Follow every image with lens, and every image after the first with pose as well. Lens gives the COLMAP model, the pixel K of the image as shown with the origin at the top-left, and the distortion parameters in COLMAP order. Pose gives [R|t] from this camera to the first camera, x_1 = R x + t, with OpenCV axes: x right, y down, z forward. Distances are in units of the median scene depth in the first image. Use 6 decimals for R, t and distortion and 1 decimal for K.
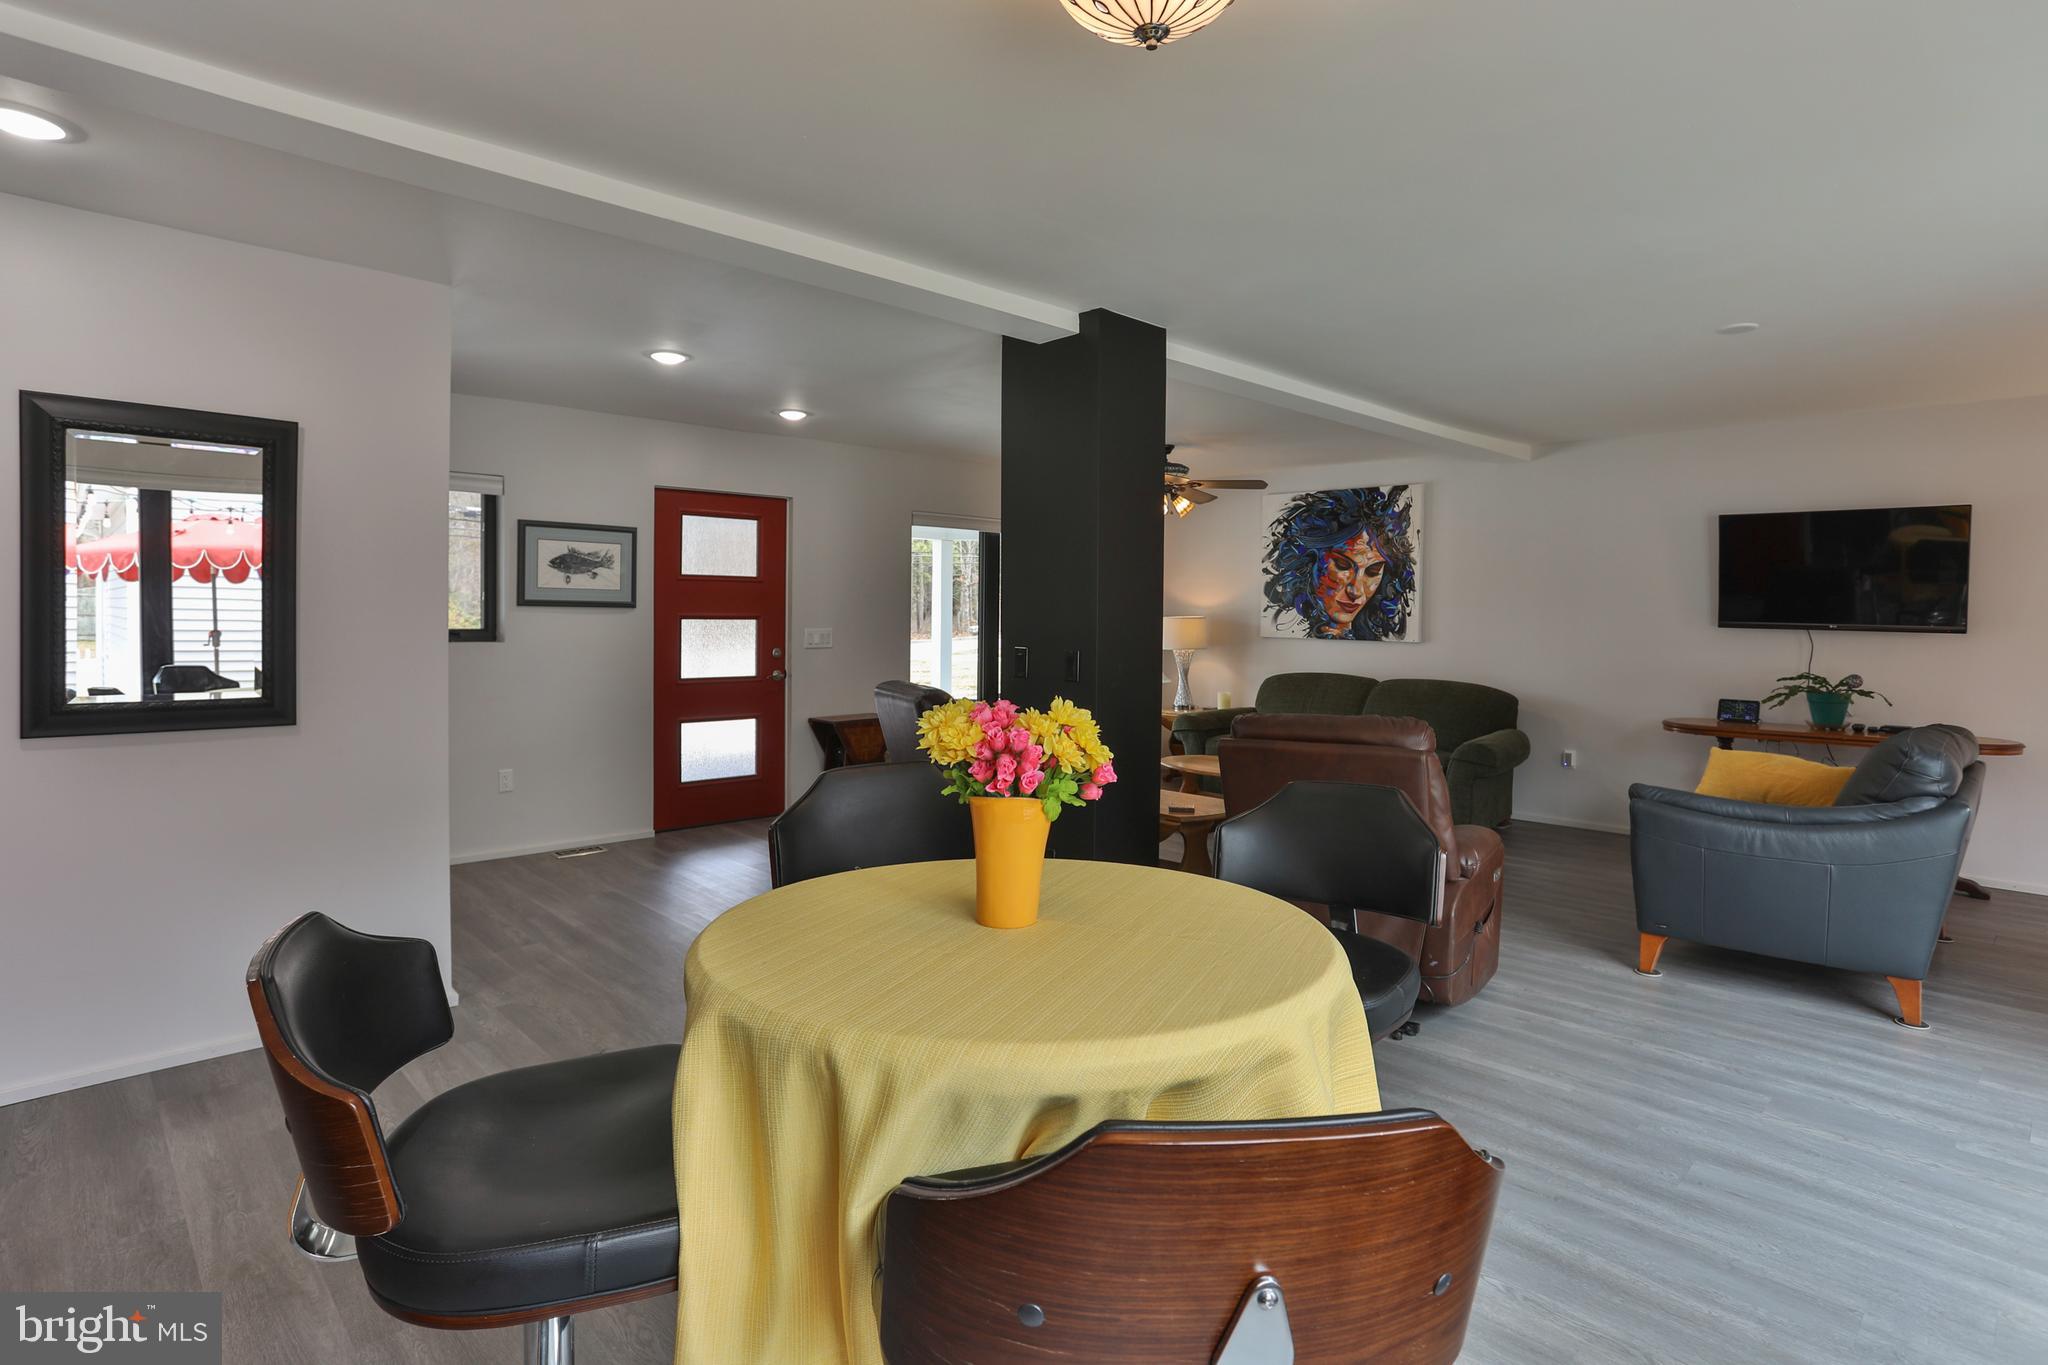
lens RADIAL K [[1115.2, 0, 1026.0], [0, 1115.2, 631.1], [0, 0, 1]] dist [-0.051226, 0.029135]
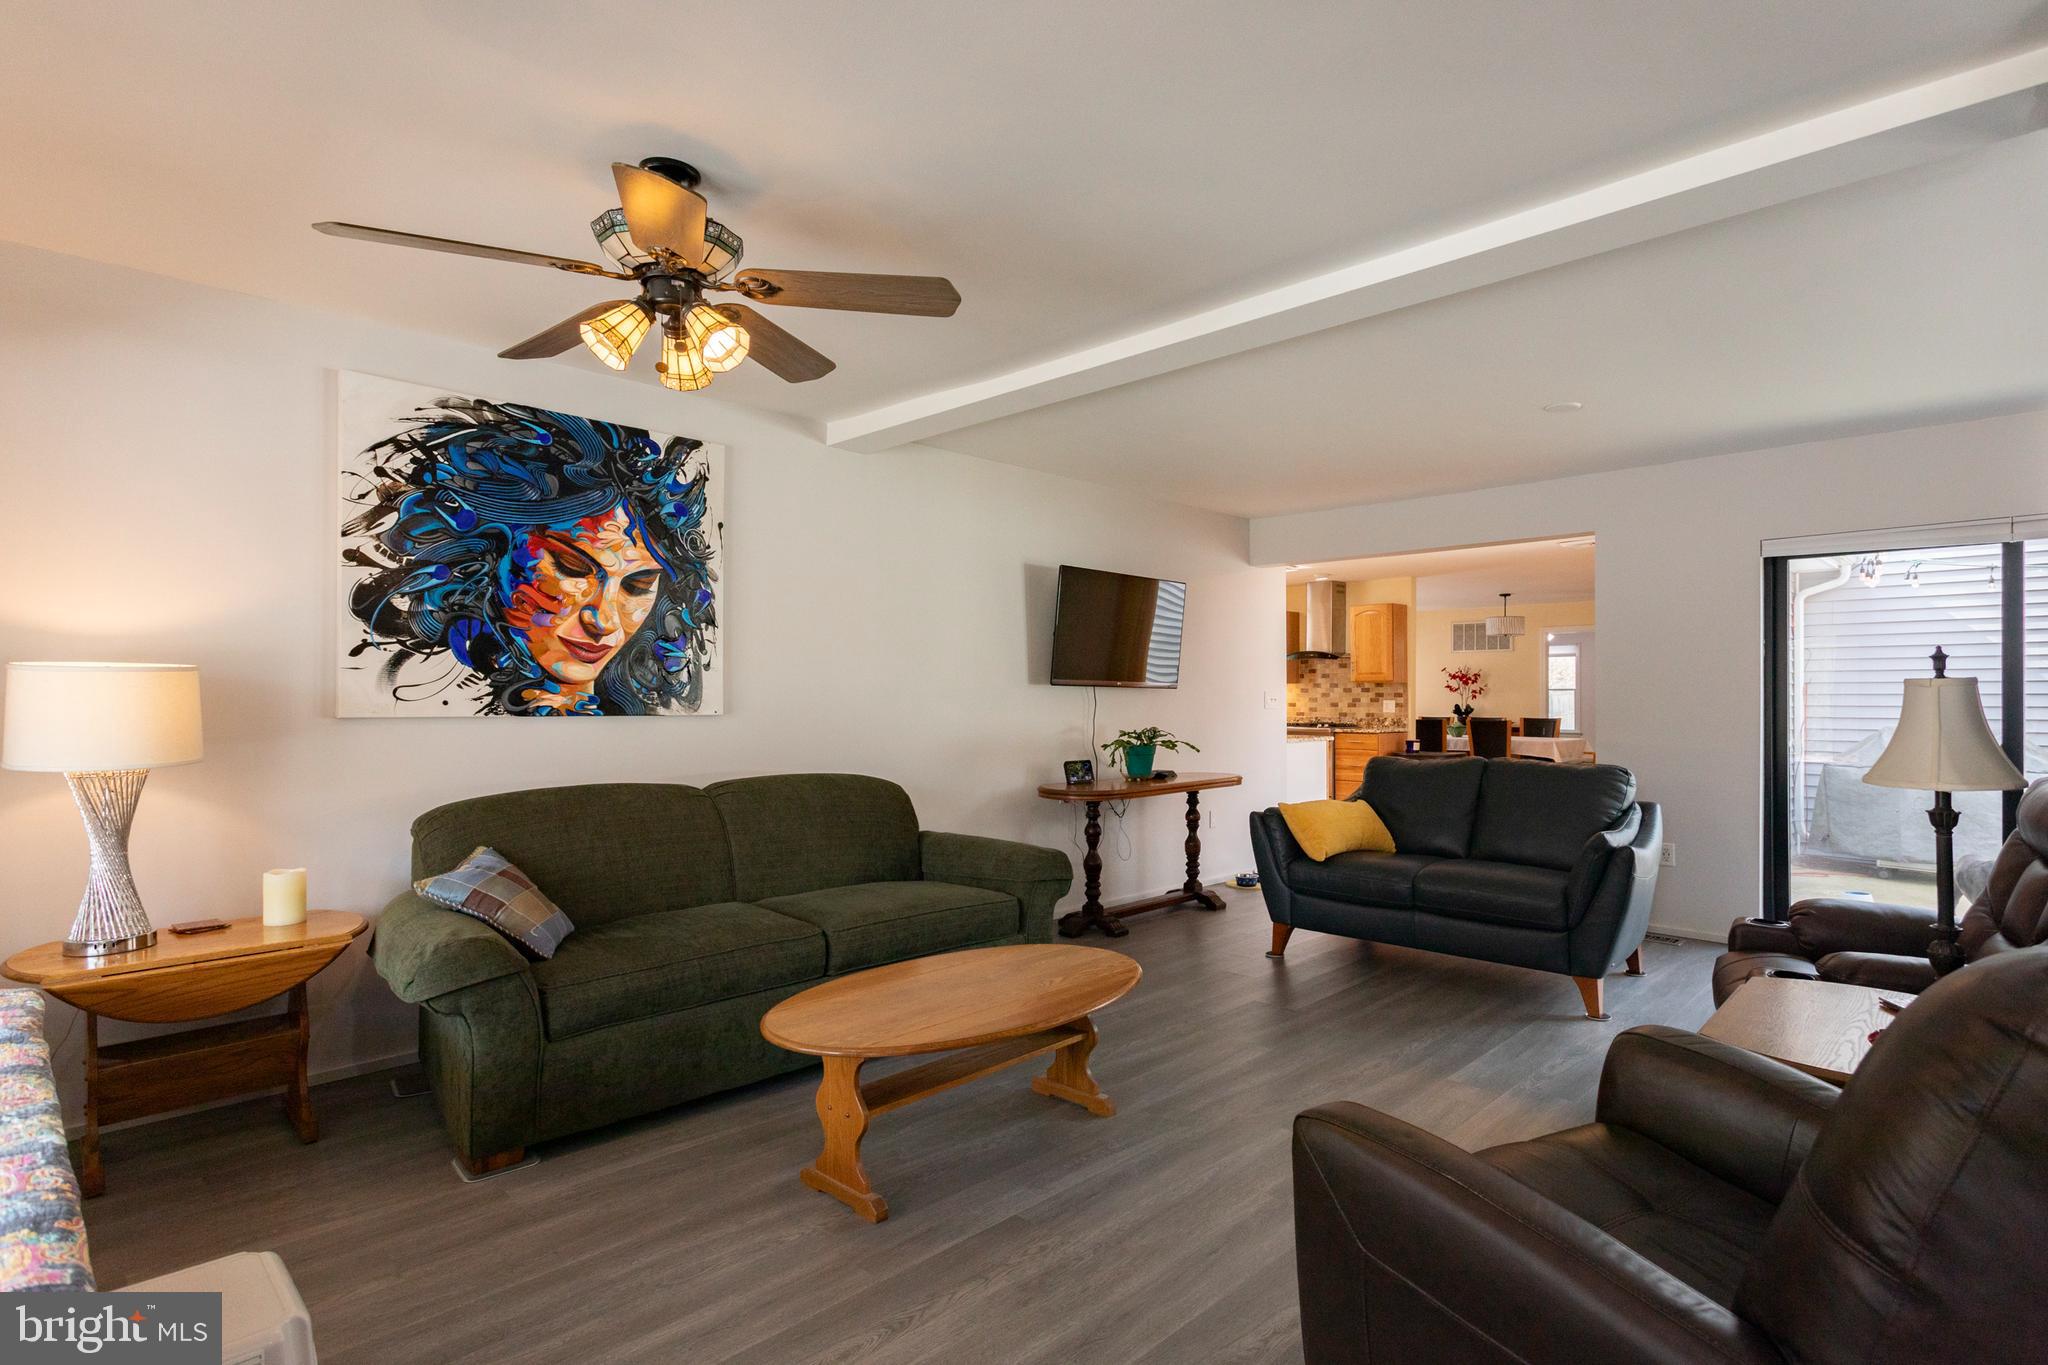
lens RADIAL K [[1004.8, 0, 1110.8], [0, 1004.8, 688.1], [0, 0, 1]] dist [0.000245, 0.000171]
pose [[-0.043116, -0.000024, 0.999070, -0.180601], [0.019480, 0.999810, 0.000865, -0.000586], [-0.998880, 0.019499, -0.043107, 0.799935]]
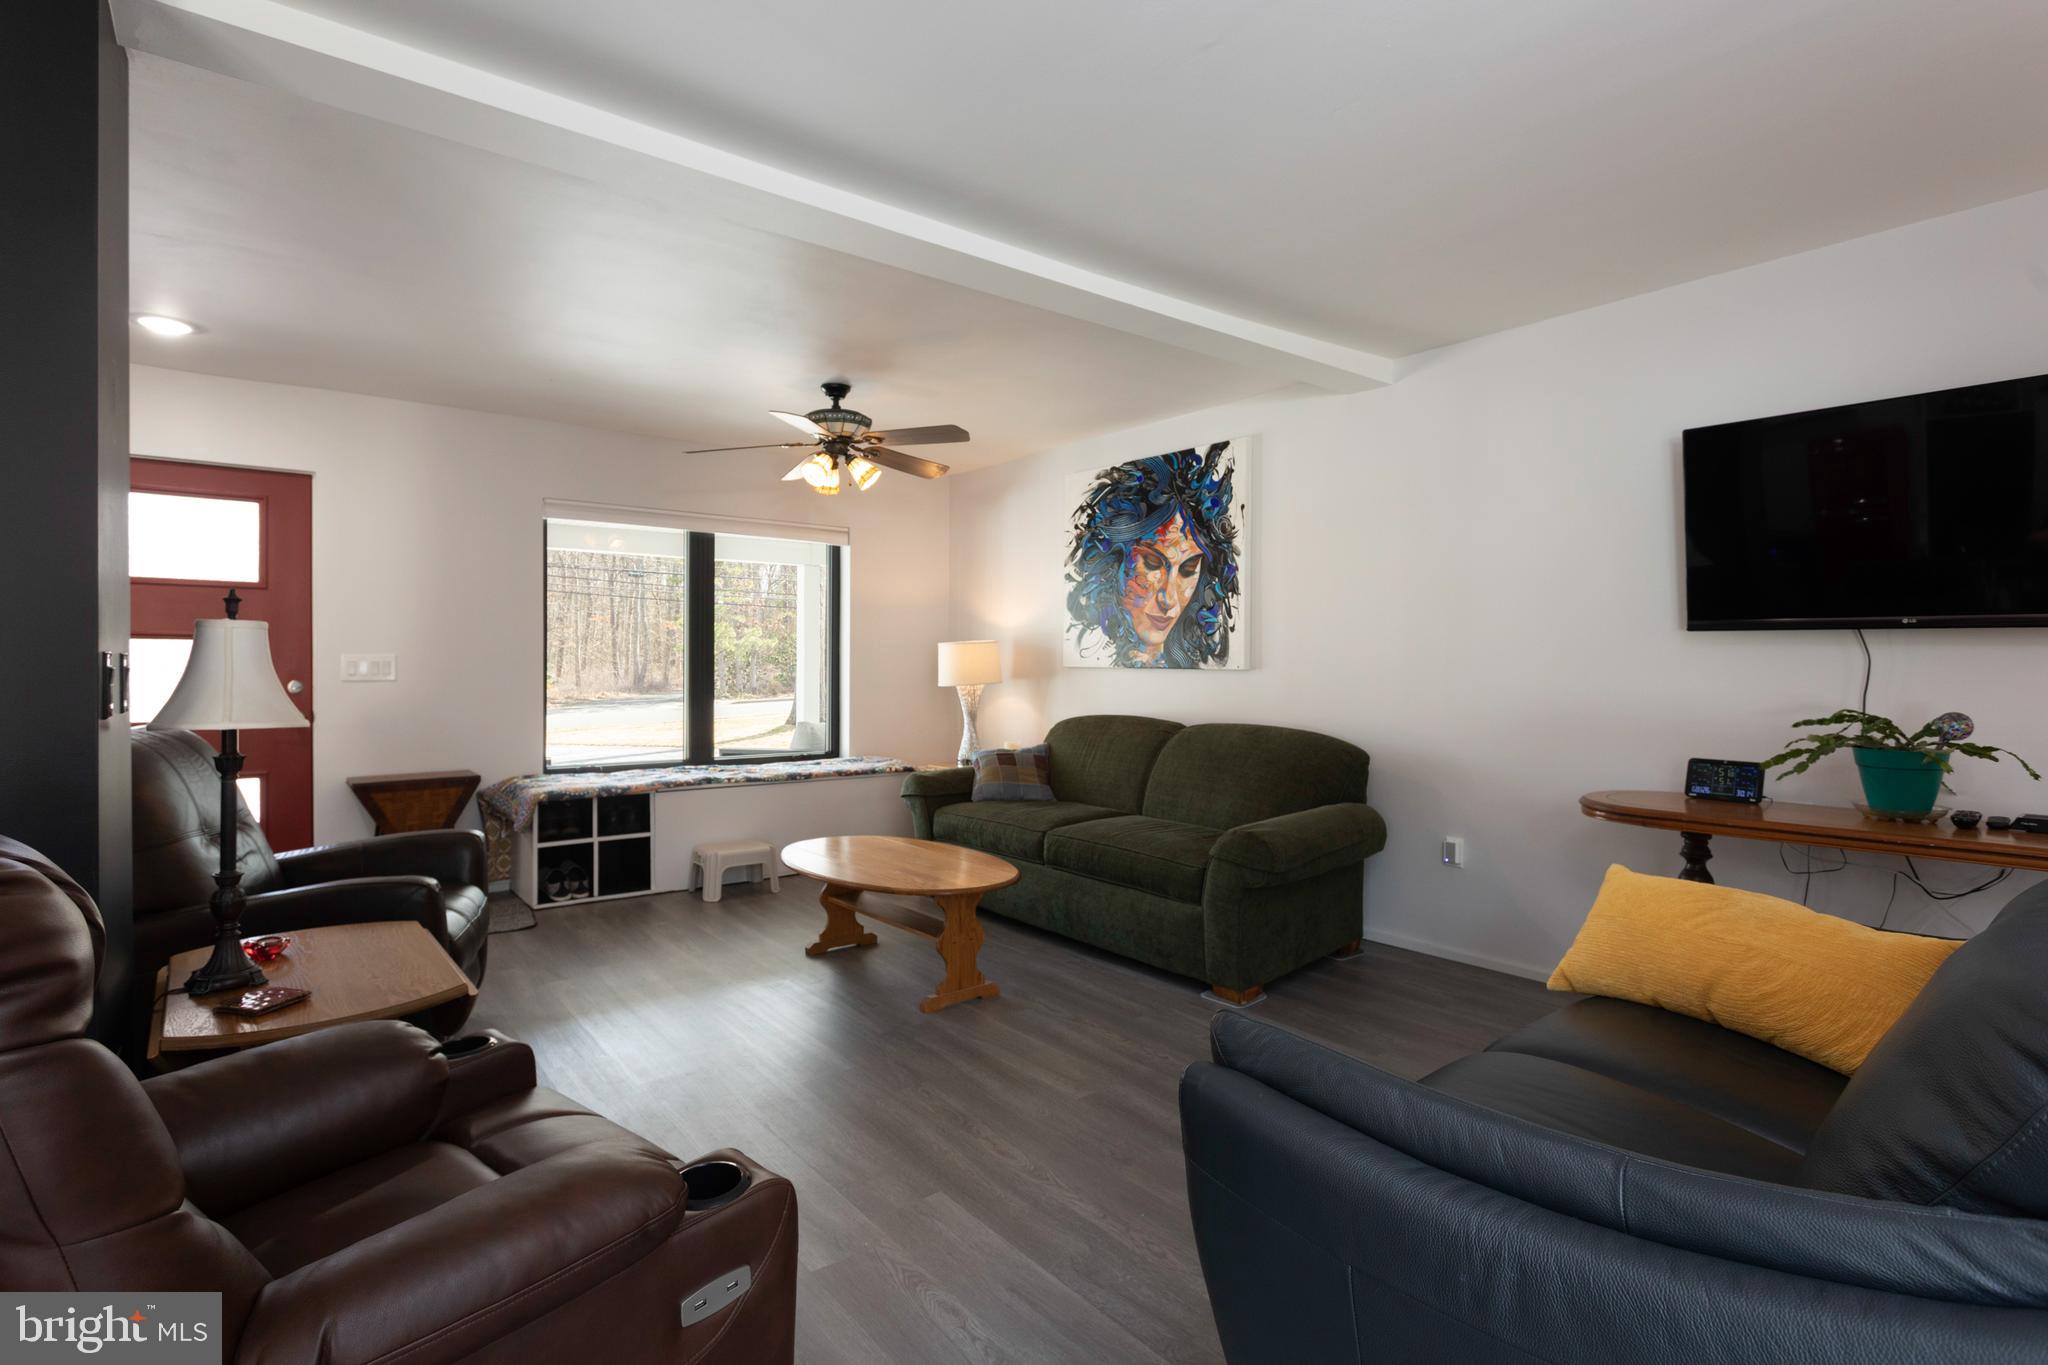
lens RADIAL K [[1013.5, 0, 1020.1], [0, 1013.5, 665.5], [0, 0, 1]] dist [-0.000103, -0.000305]
pose [[0.992655, -0.007625, -0.120737, 0.286123], [0.005427, 0.999814, -0.018526, 0.017850], [0.120856, 0.017735, 0.992512, 0.358451]]
